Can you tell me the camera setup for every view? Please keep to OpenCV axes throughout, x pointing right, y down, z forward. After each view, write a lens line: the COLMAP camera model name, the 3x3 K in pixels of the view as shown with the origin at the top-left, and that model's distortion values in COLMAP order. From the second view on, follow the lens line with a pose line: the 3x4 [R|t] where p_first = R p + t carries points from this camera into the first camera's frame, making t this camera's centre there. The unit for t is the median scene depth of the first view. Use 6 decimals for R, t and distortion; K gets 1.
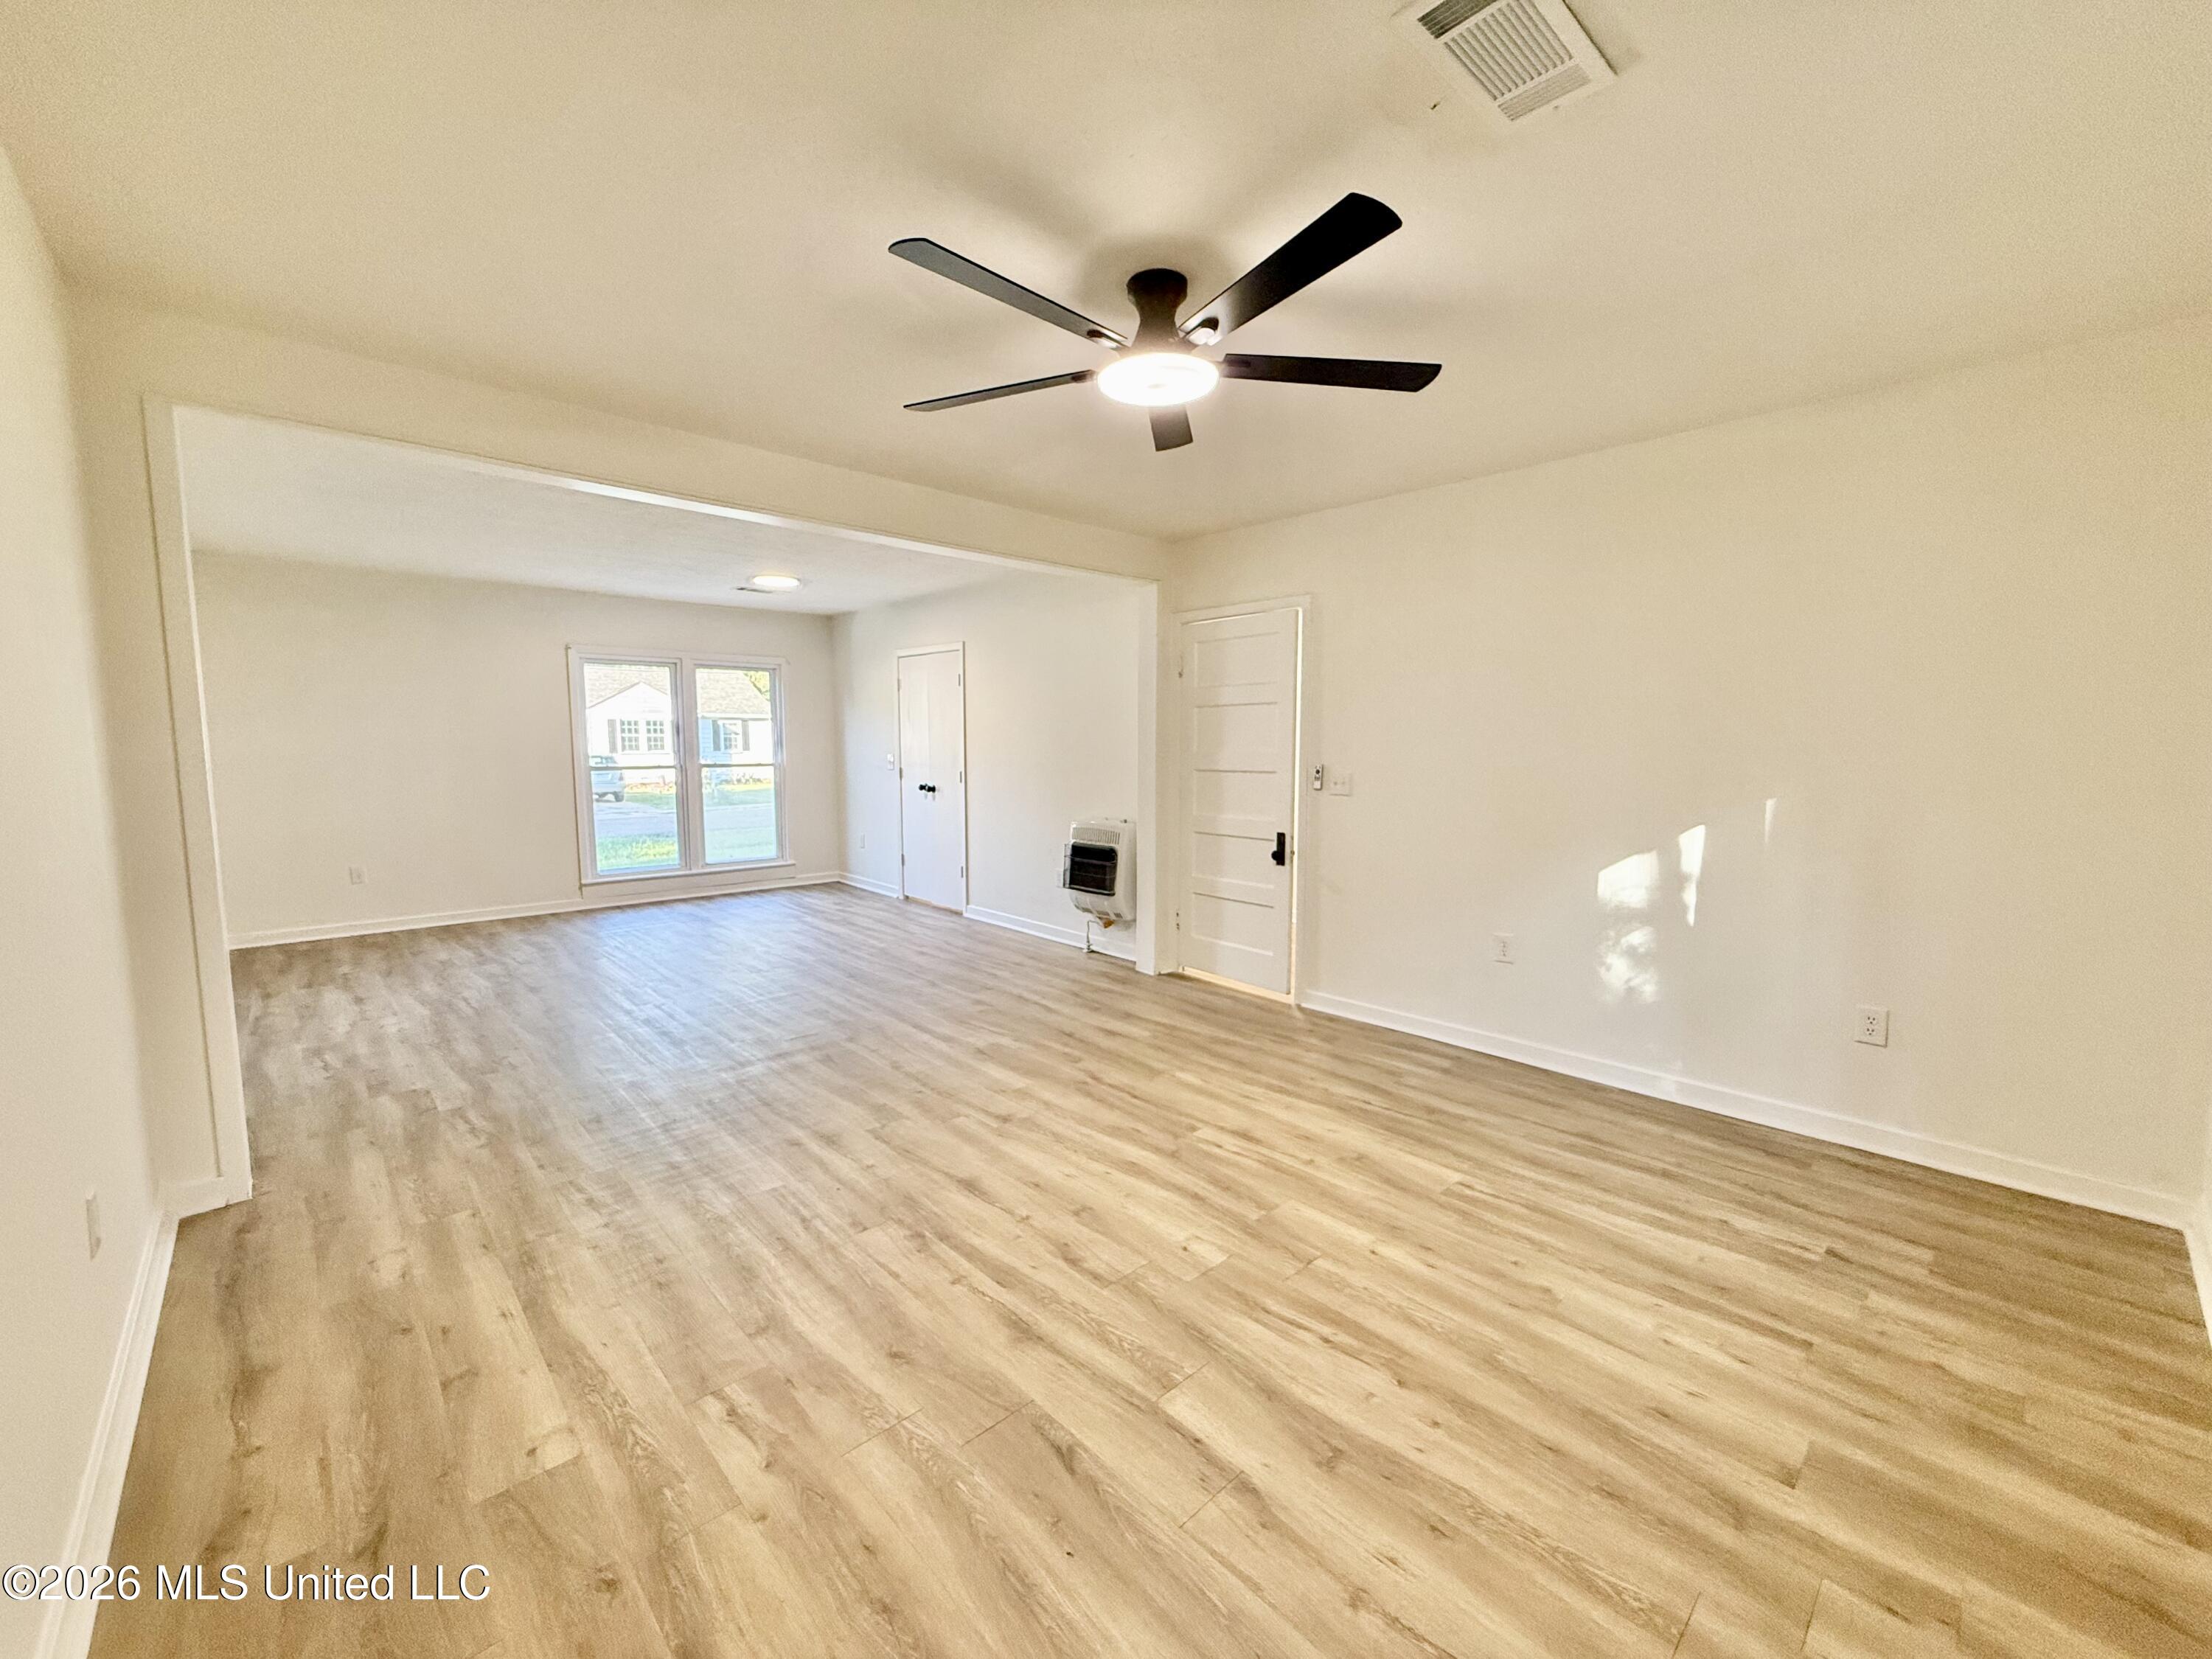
lens RADIAL K [[882.5, 0, 1099.4], [0, 882.5, 828.5], [0, 0, 1]] dist [-0.001835, 0.000269]
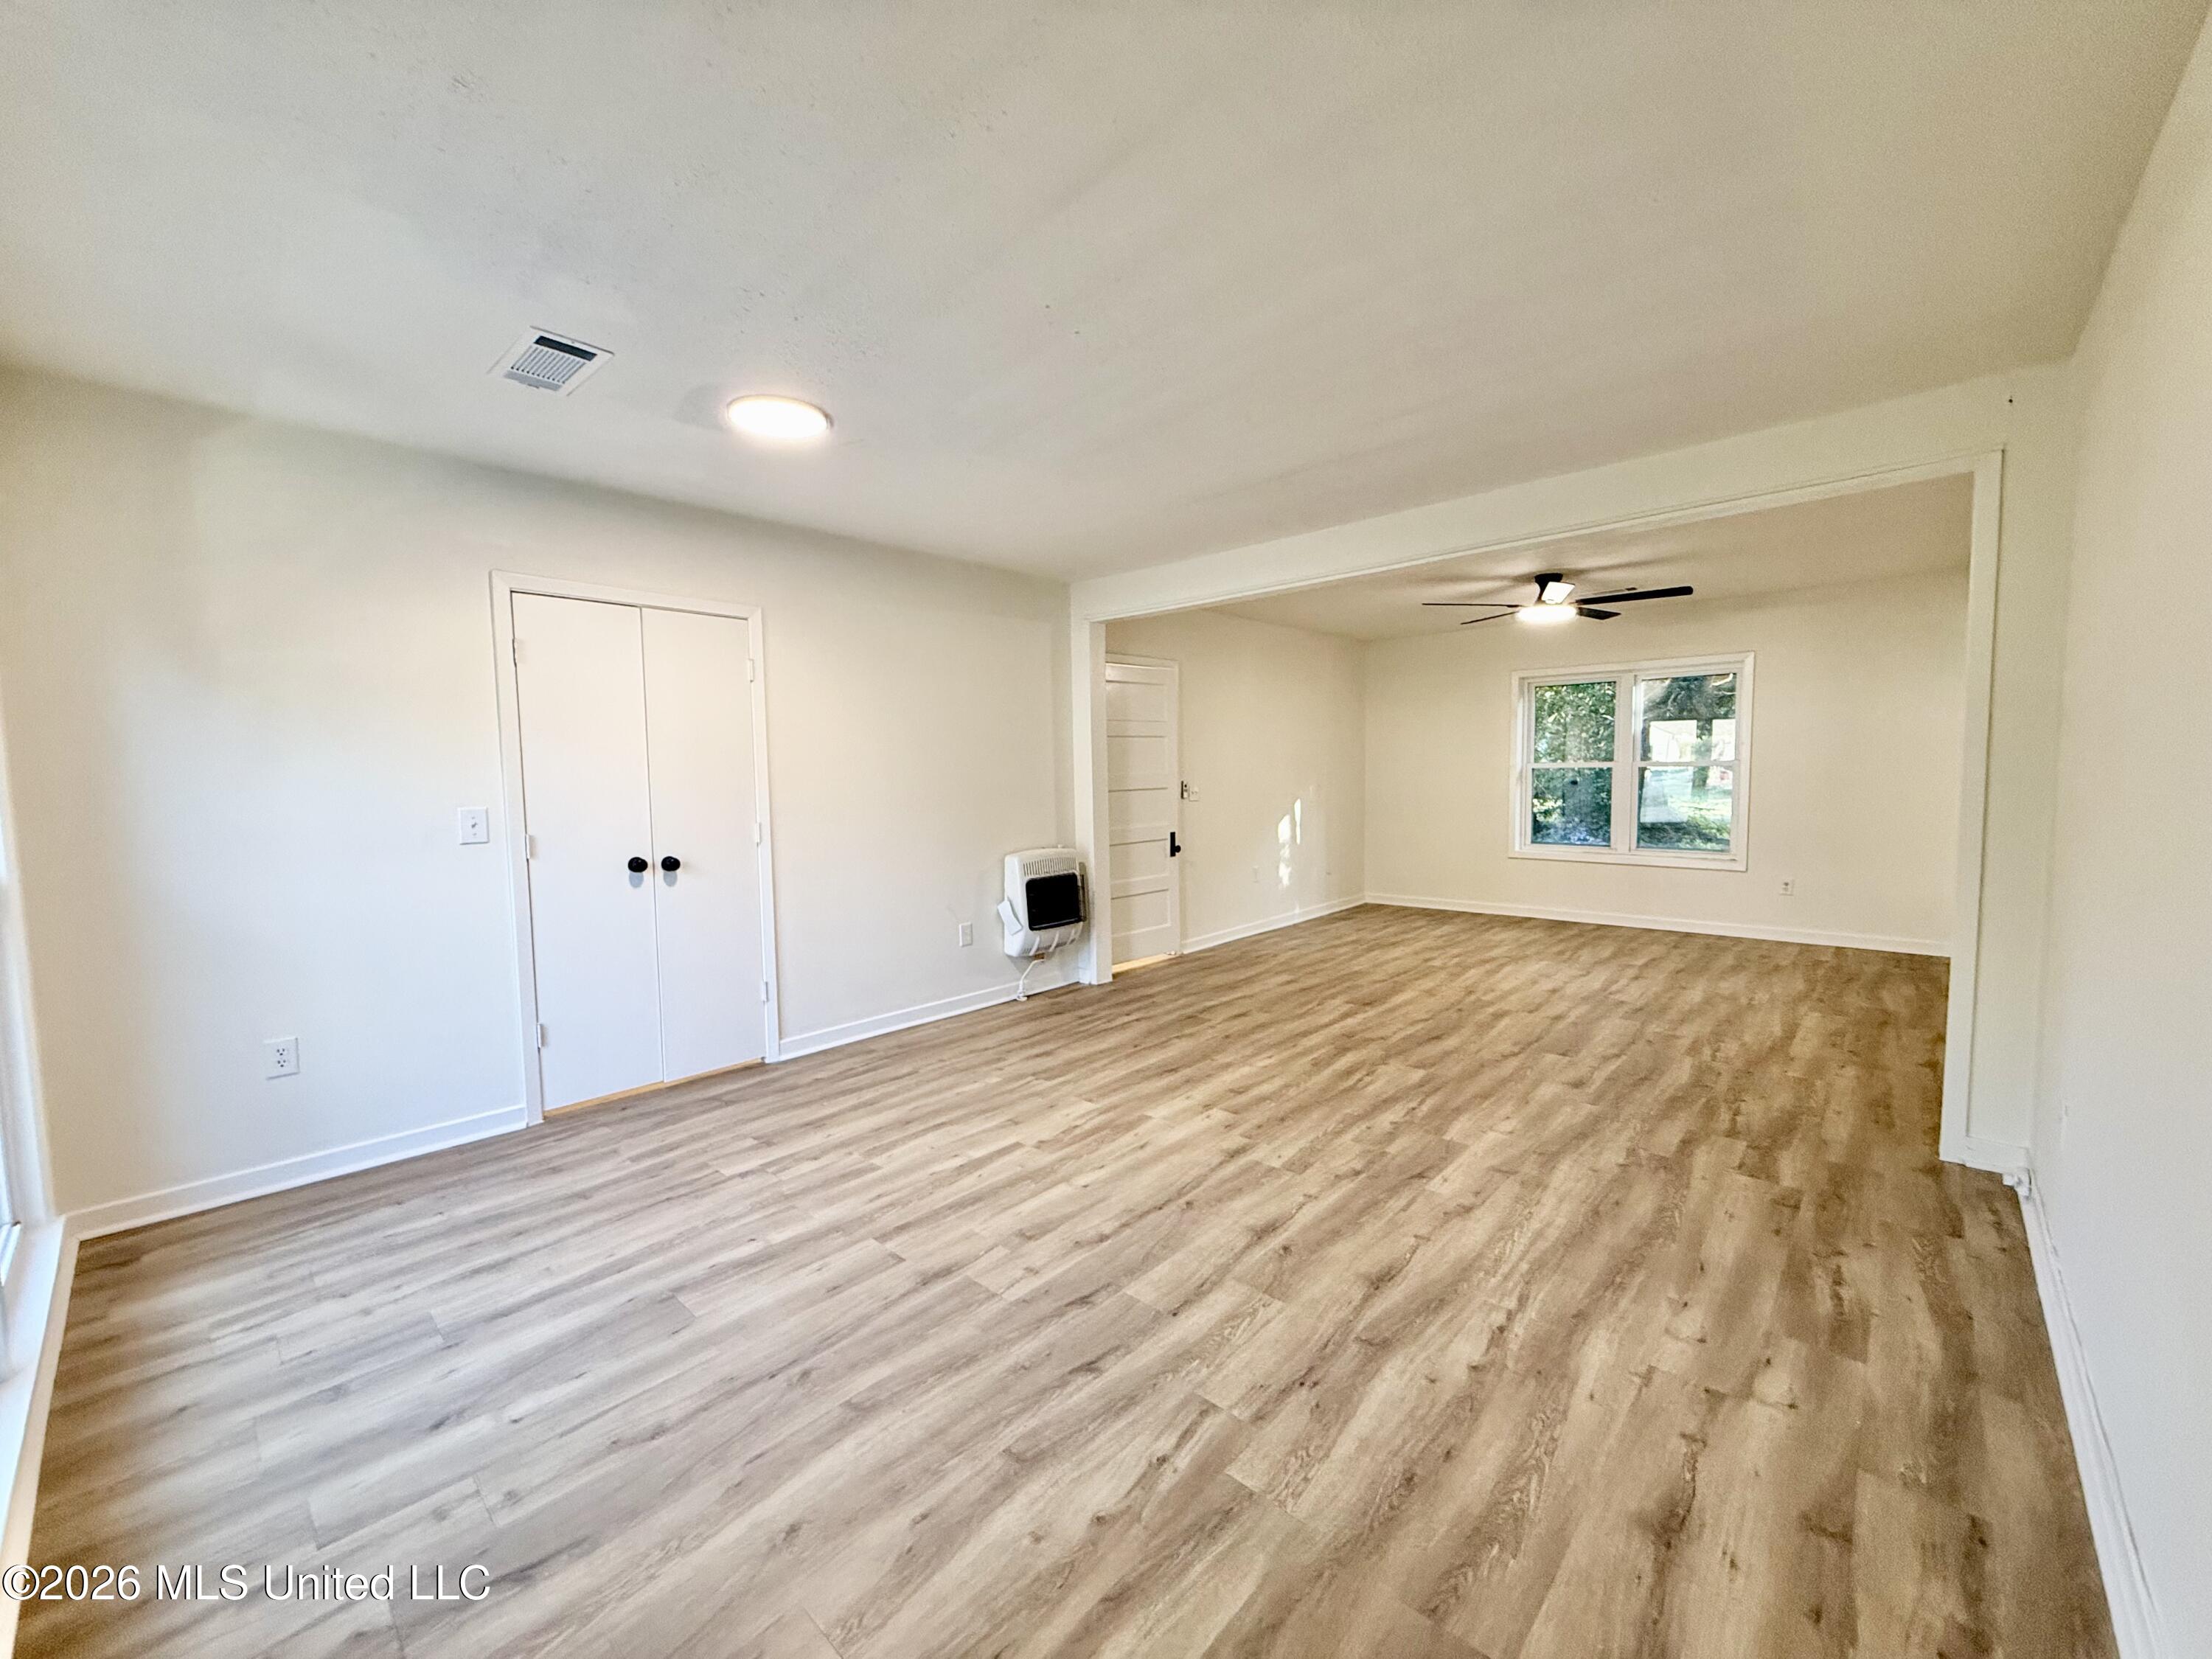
lens RADIAL K [[882.5, 0, 1100.2], [0, 882.5, 829.9], [0, 0, 1]] dist [-0.001835, 0.000269]
pose [[-0.077239, -0.071364, 0.994455, -1.478611], [0.114648, 0.990183, 0.079962, -0.156975], [-0.990399, 0.120189, -0.068299, 1.568250]]
